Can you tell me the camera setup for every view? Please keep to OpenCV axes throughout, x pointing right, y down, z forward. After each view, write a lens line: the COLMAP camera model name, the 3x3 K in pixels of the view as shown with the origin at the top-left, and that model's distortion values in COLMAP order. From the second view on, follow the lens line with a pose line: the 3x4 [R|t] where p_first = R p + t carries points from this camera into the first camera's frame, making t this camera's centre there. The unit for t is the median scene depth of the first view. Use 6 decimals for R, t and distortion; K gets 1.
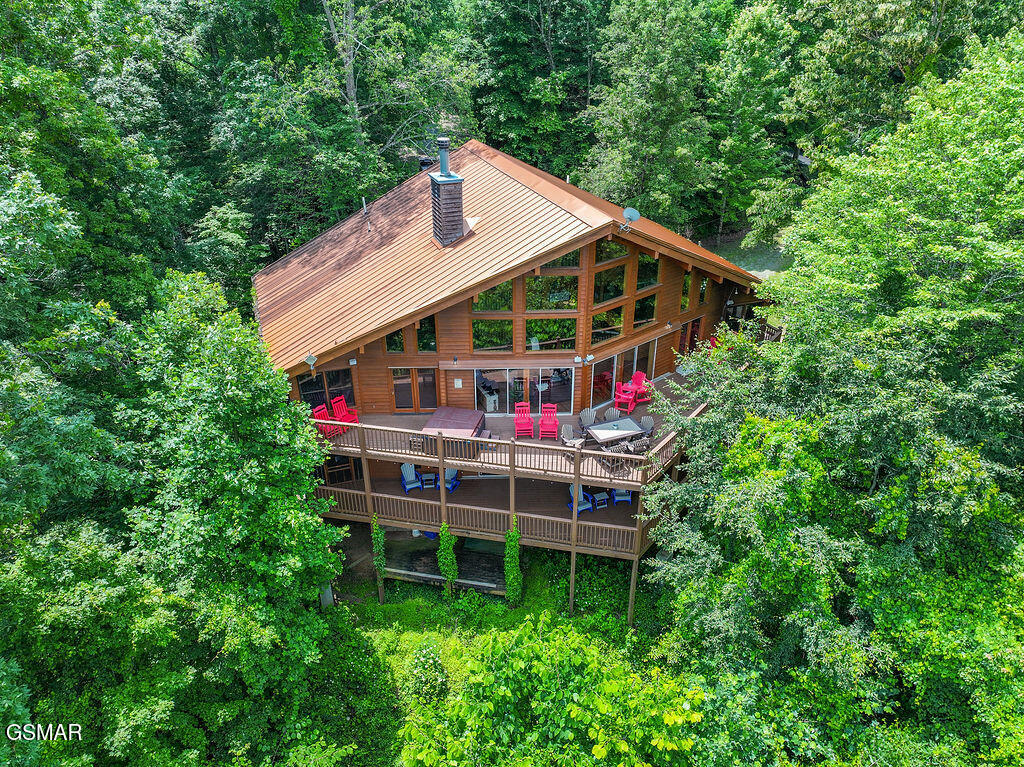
lens RADIAL K [[723.5, 0, 531.2], [0, 723.5, 384.2], [0, 0, 1]] dist [-0.075736, 0.105311]
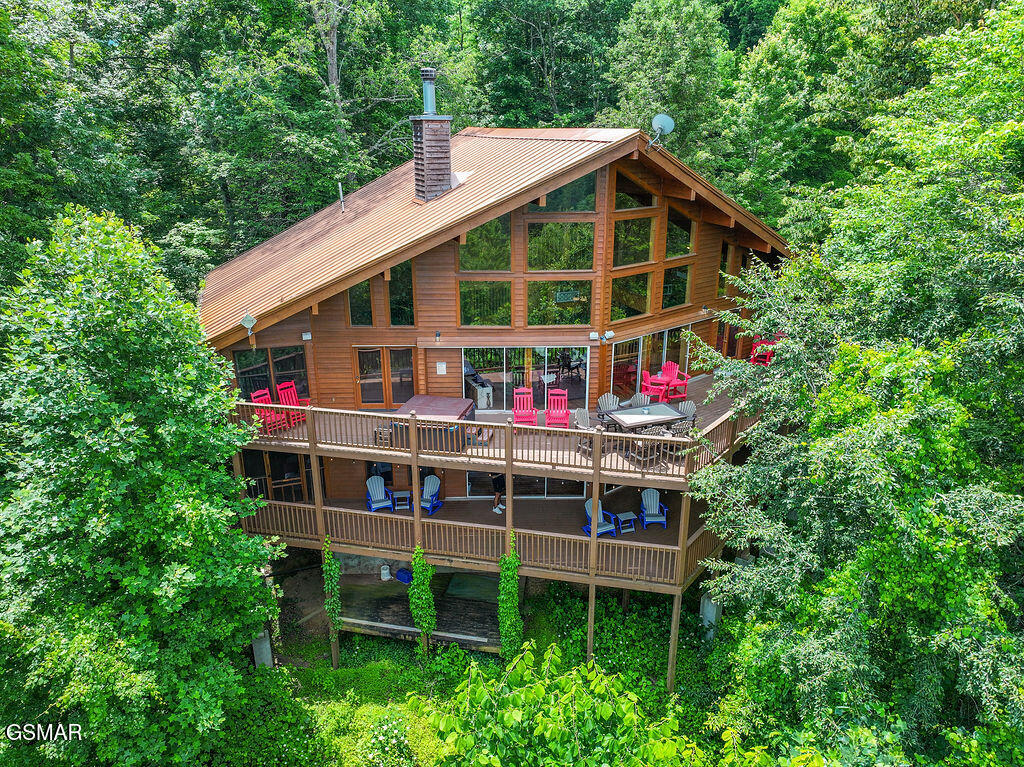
lens RADIAL K [[723.5, 0, 531.2], [0, 723.5, 384.2], [0, 0, 1]] dist [-0.075736, 0.105311]
pose [[0.999983, -0.001356, -0.005704, 0.000933], [0.000412, 0.986728, -0.162382, 0.146980], [0.005849, 0.162377, 0.986711, 0.236688]]
